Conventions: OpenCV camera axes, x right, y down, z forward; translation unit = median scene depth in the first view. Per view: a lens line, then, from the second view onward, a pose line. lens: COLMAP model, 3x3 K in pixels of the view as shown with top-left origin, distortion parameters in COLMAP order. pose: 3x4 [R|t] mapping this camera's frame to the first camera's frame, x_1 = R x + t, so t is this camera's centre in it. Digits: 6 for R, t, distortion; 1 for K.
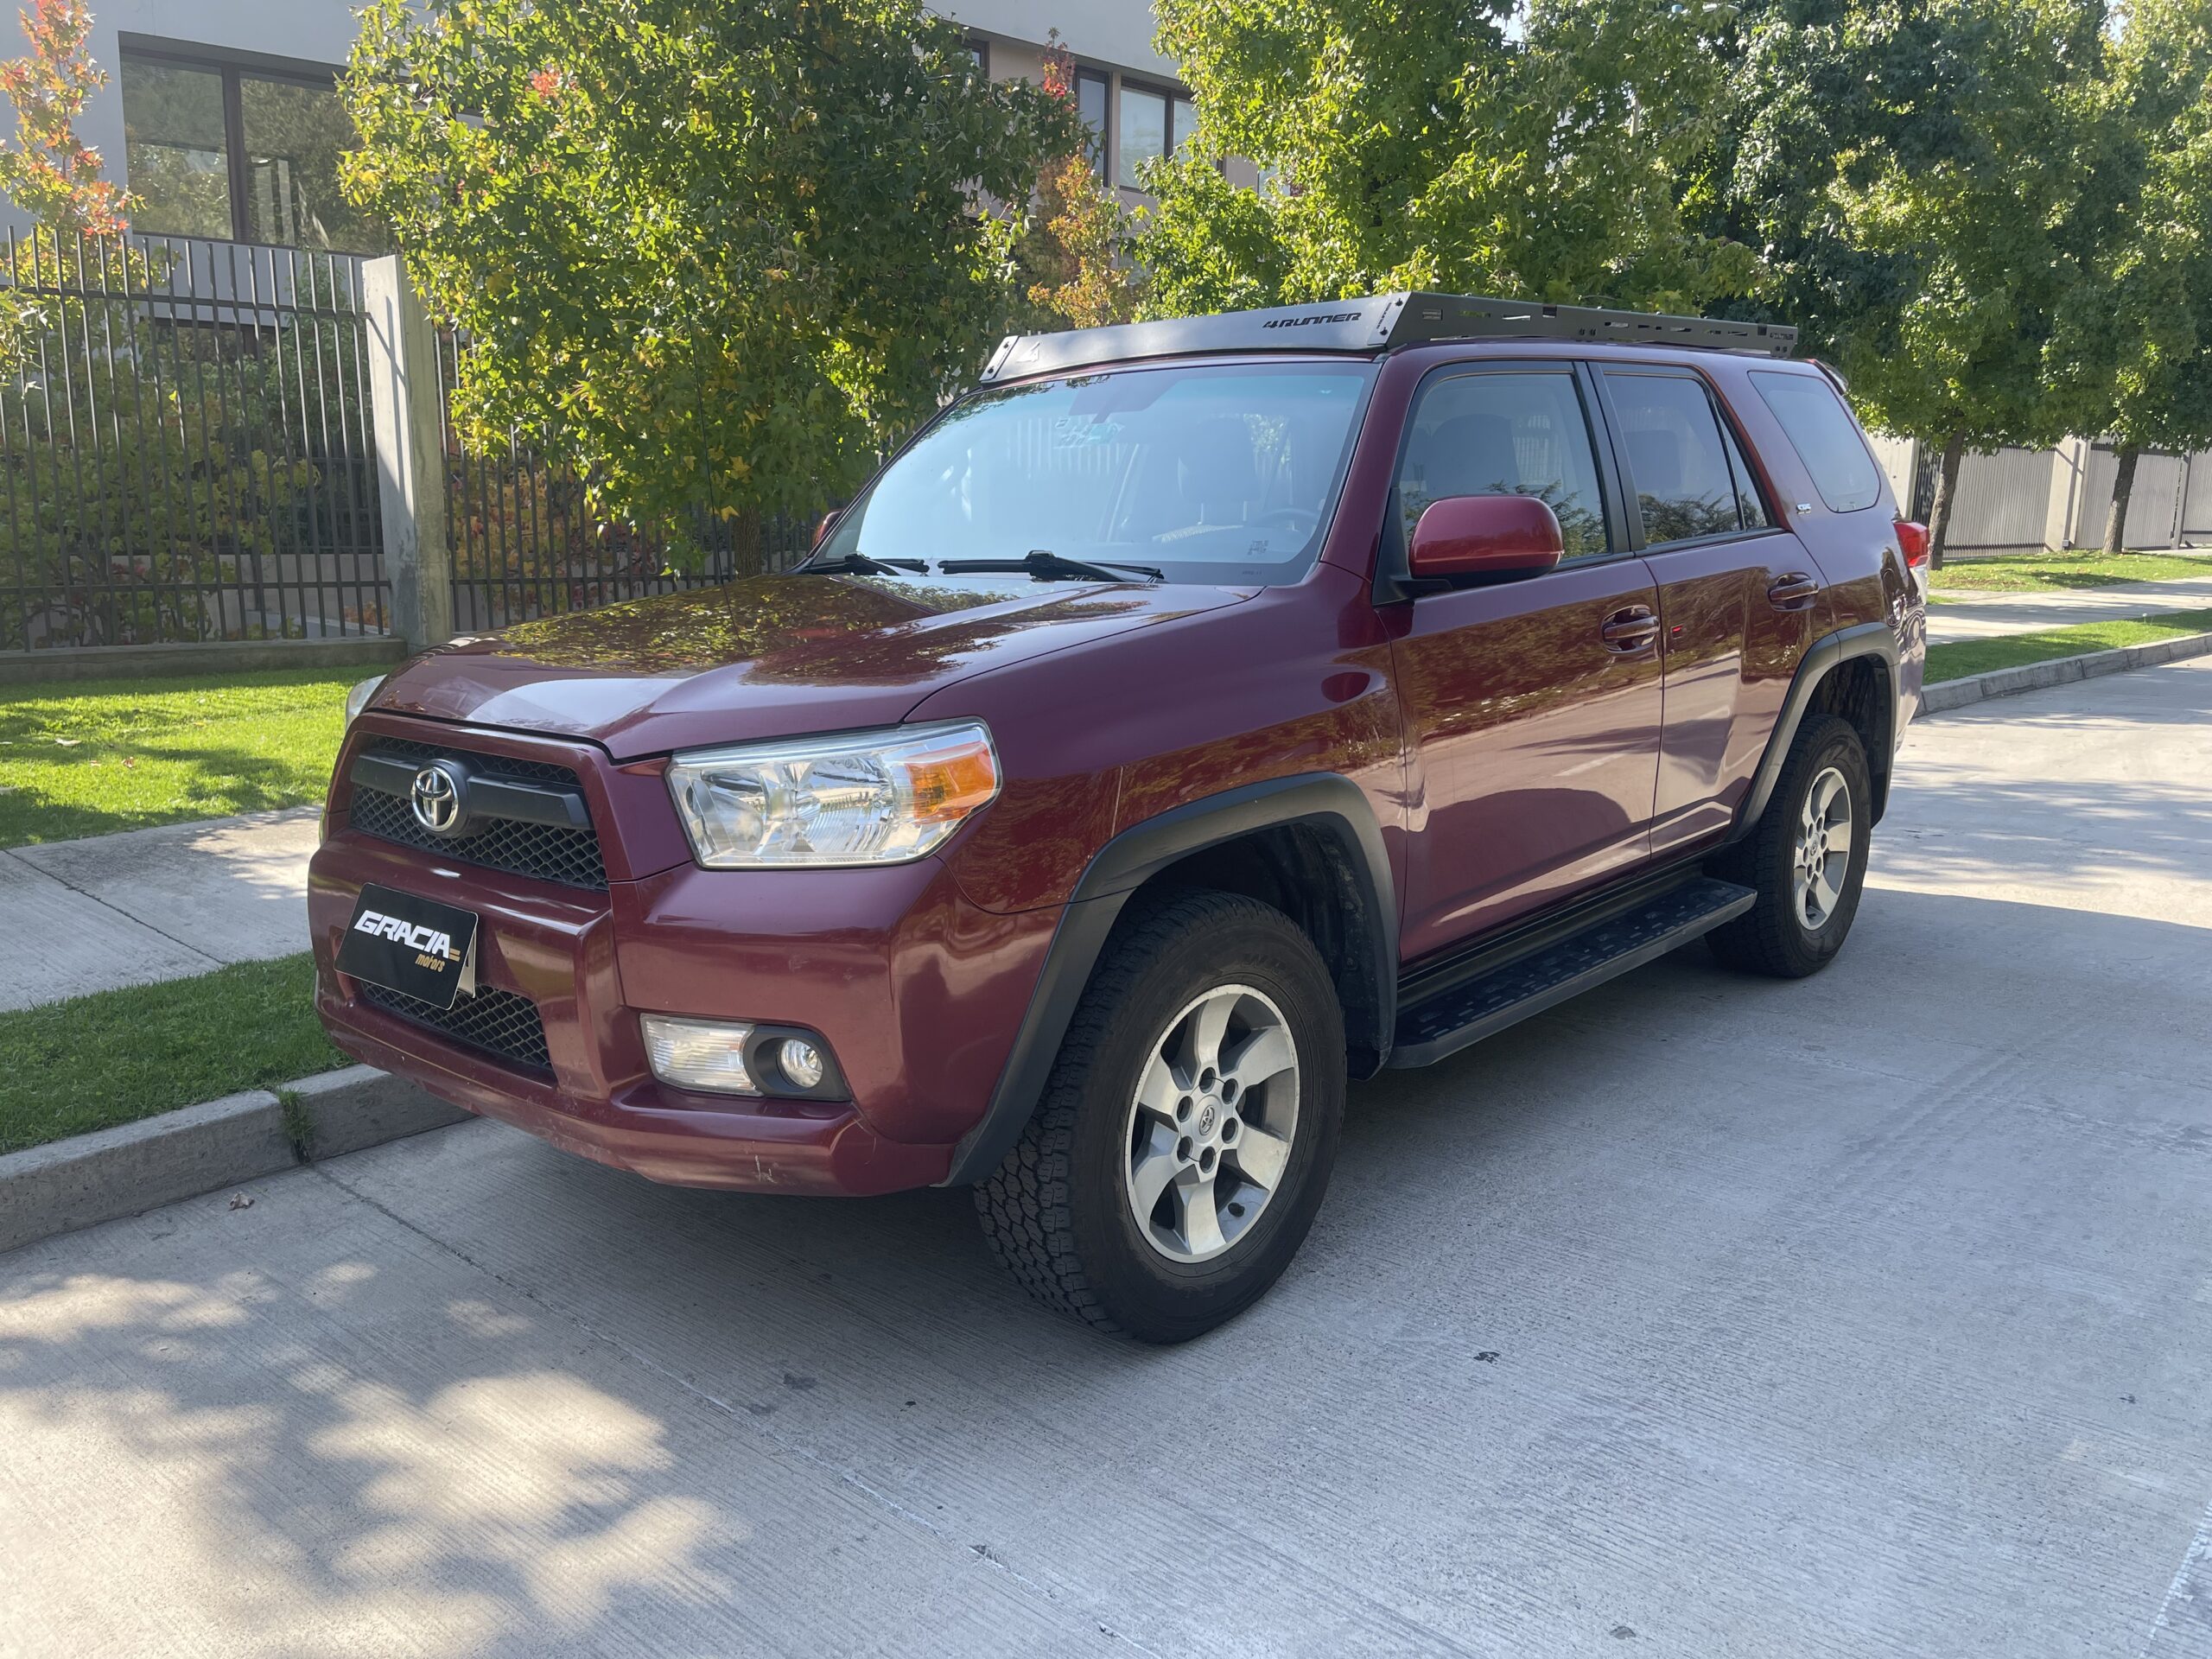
lens RADIAL K [[1673.2, 0, 1118.1], [0, 1673.2, 804.7], [0, 0, 1]] dist [0.126444, -0.161835]
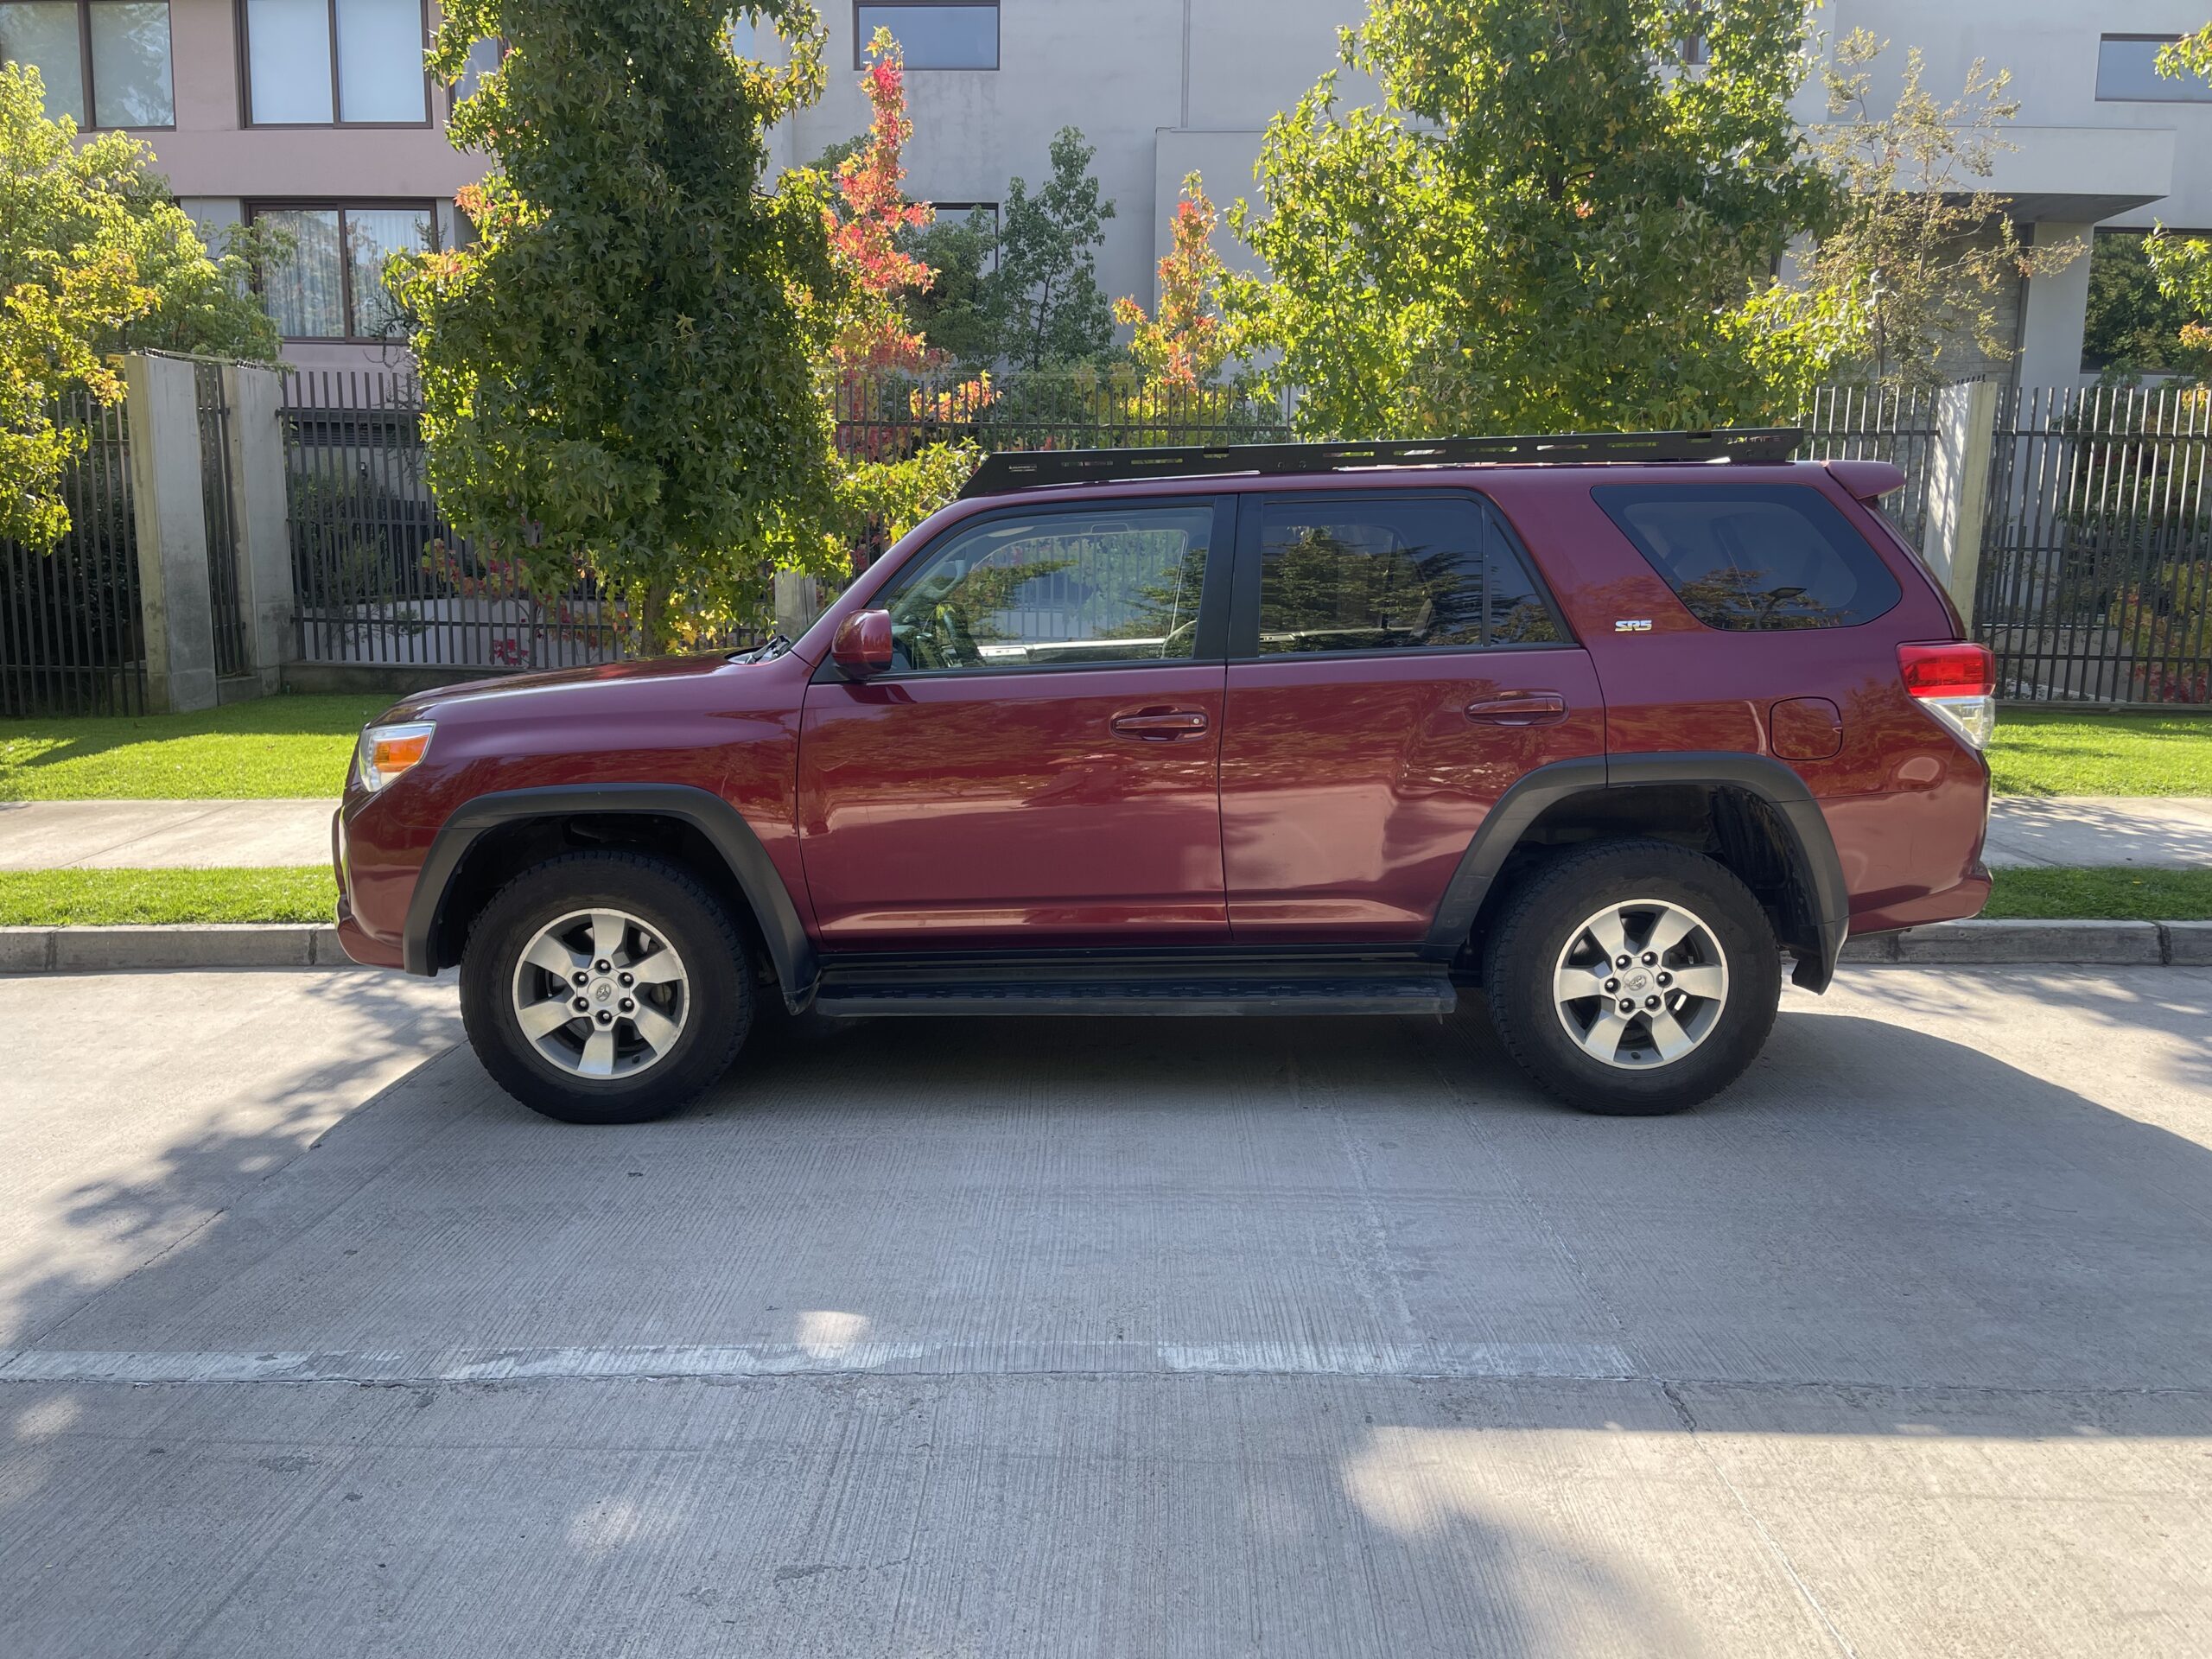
lens RADIAL K [[1677.5, 0, 1096.8], [0, 1677.5, 836.6], [0, 0, 1]] dist [0.088266, -0.125027]
pose [[0.657435, 0.122257, -0.743527, 1.500481], [-0.134951, 0.989900, 0.043442, -0.088601], [0.741328, 0.071780, 0.667294, 0.268374]]
